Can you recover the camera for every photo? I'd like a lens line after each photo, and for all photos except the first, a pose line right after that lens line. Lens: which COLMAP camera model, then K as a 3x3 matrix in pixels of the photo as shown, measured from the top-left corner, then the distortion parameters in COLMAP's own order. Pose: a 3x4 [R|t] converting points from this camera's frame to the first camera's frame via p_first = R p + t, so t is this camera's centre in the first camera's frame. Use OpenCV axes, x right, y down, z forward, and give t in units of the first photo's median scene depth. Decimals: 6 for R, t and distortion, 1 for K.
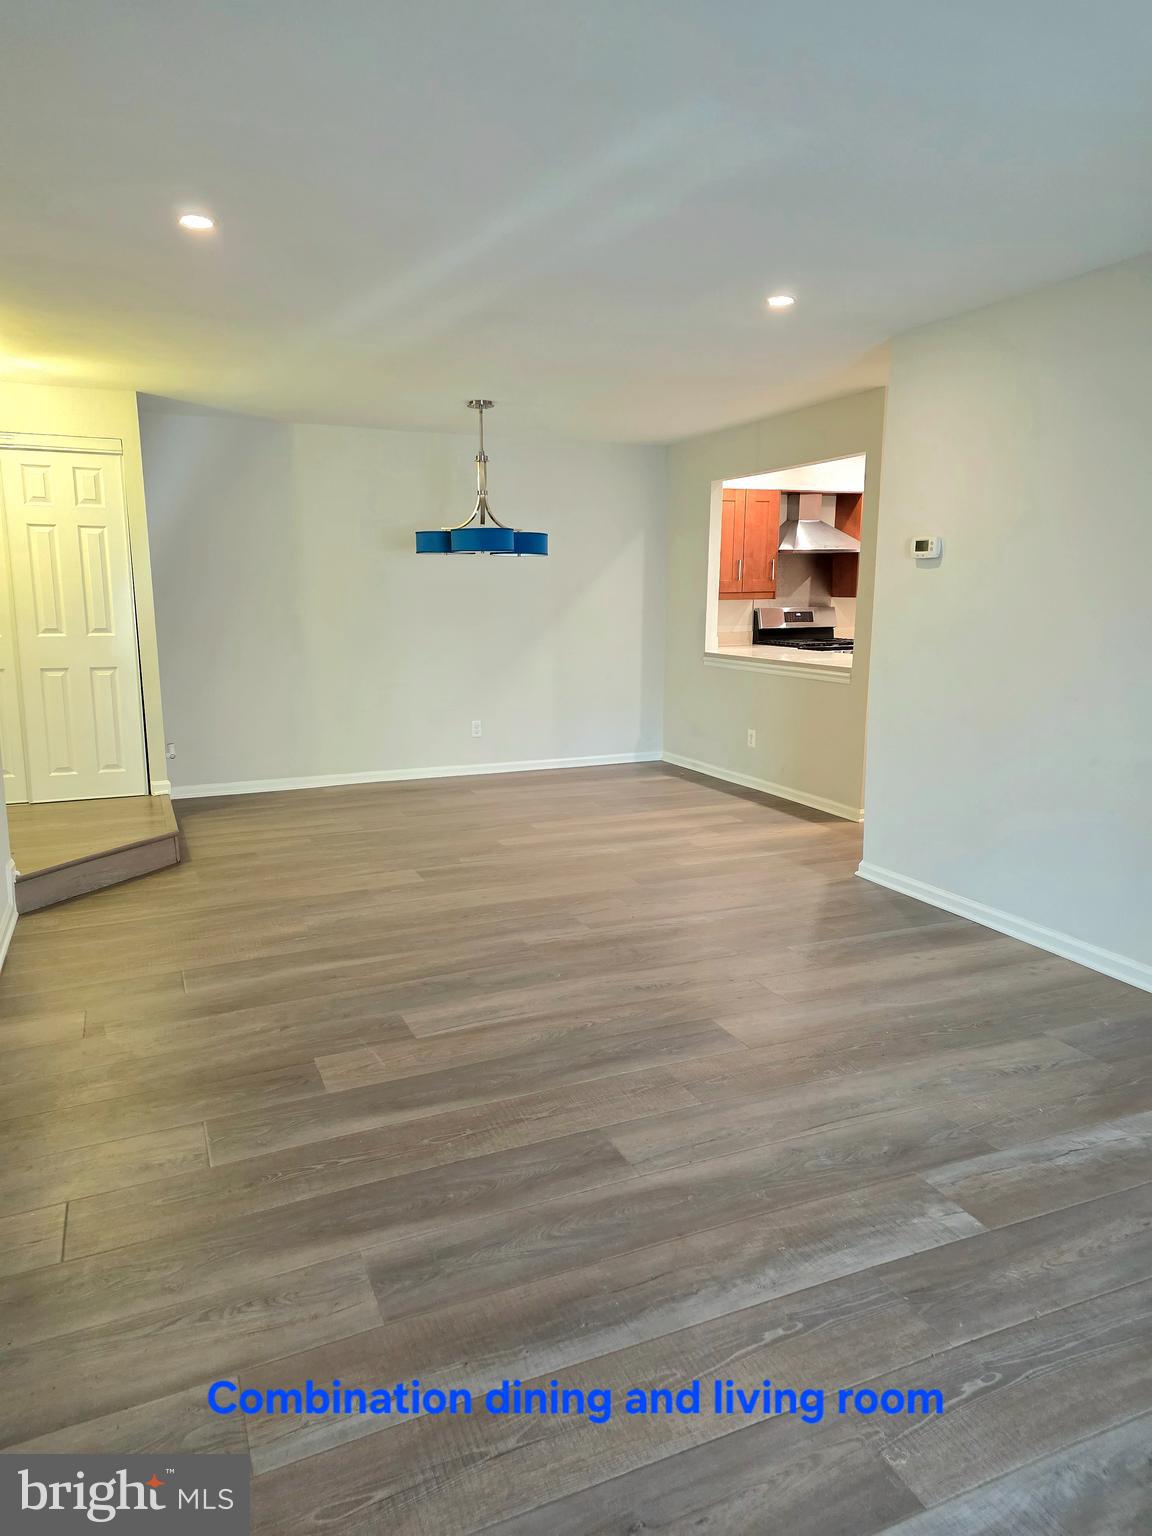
lens RADIAL K [[1023.5, 0, 576.0], [0, 1023.5, 768.0], [0, 0, 1]] dist [0.000250, 0.000030]
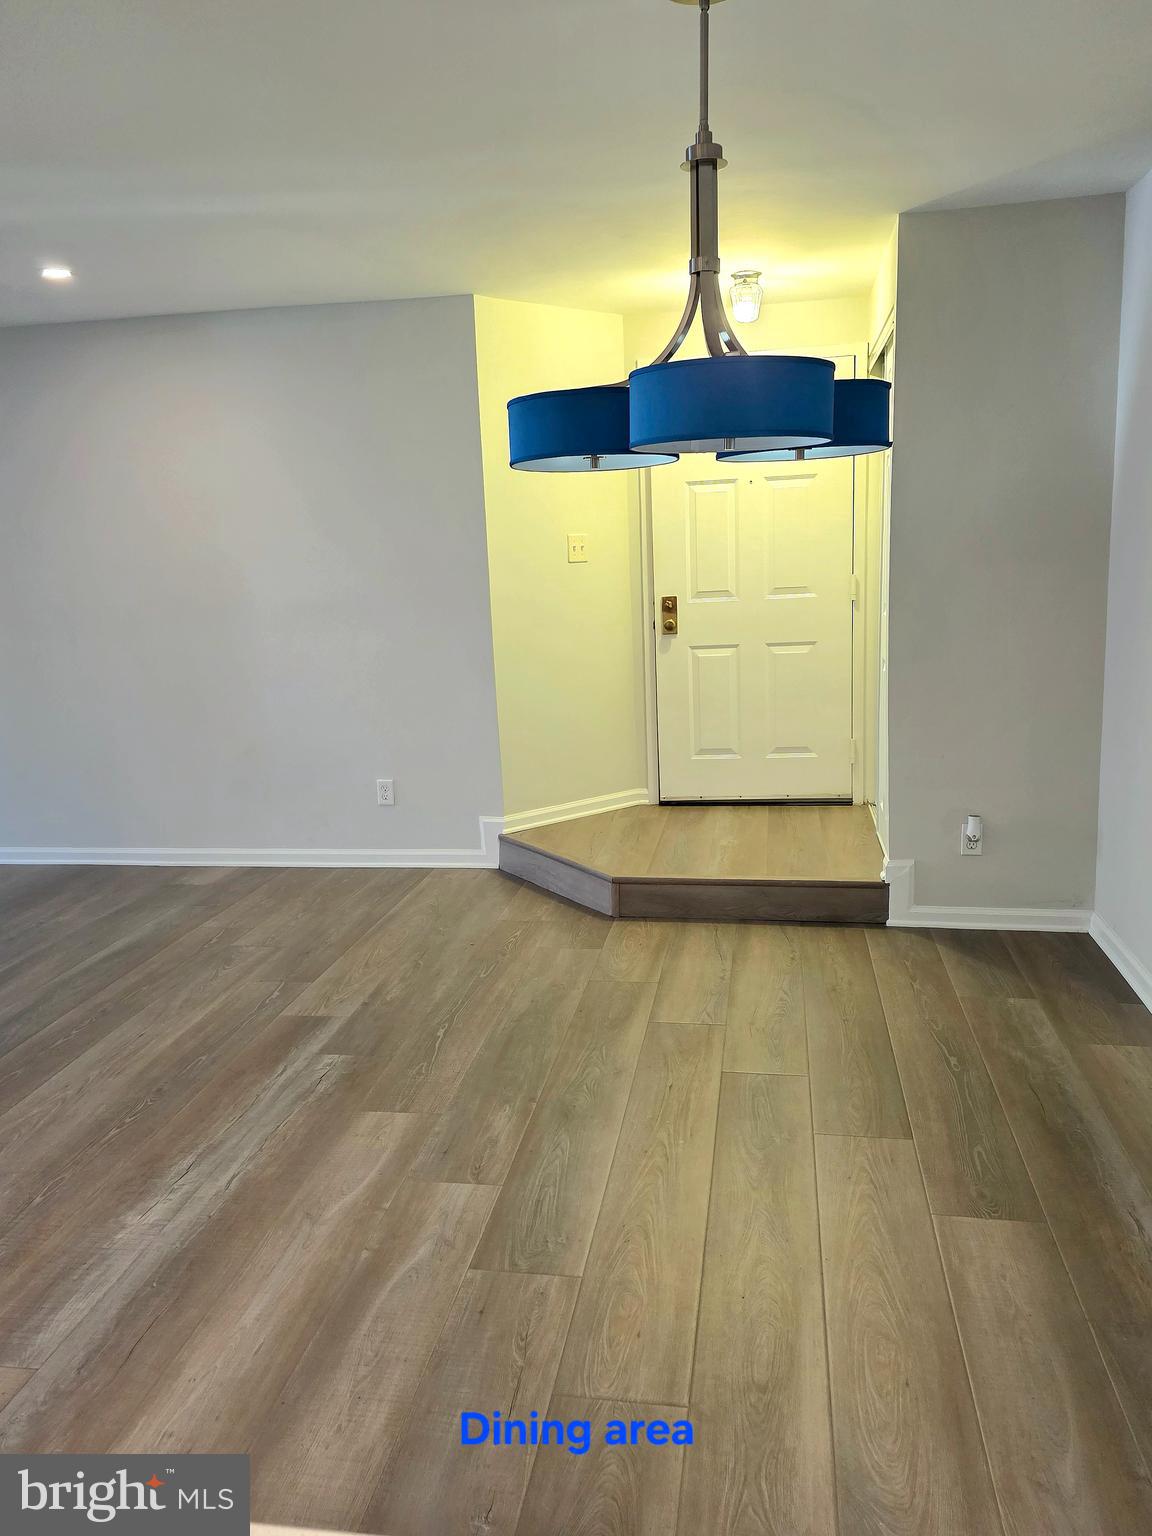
lens RADIAL K [[1165.0, 0, 576.0], [0, 1165.0, 768.0], [0, 0, 1]] dist [0.000811, -0.000050]
pose [[-0.551448, 0.166679, -0.817388, 0.309893], [-0.117854, 0.954442, 0.274136, -0.250316], [0.825842, 0.247505, -0.506681, 1.469444]]
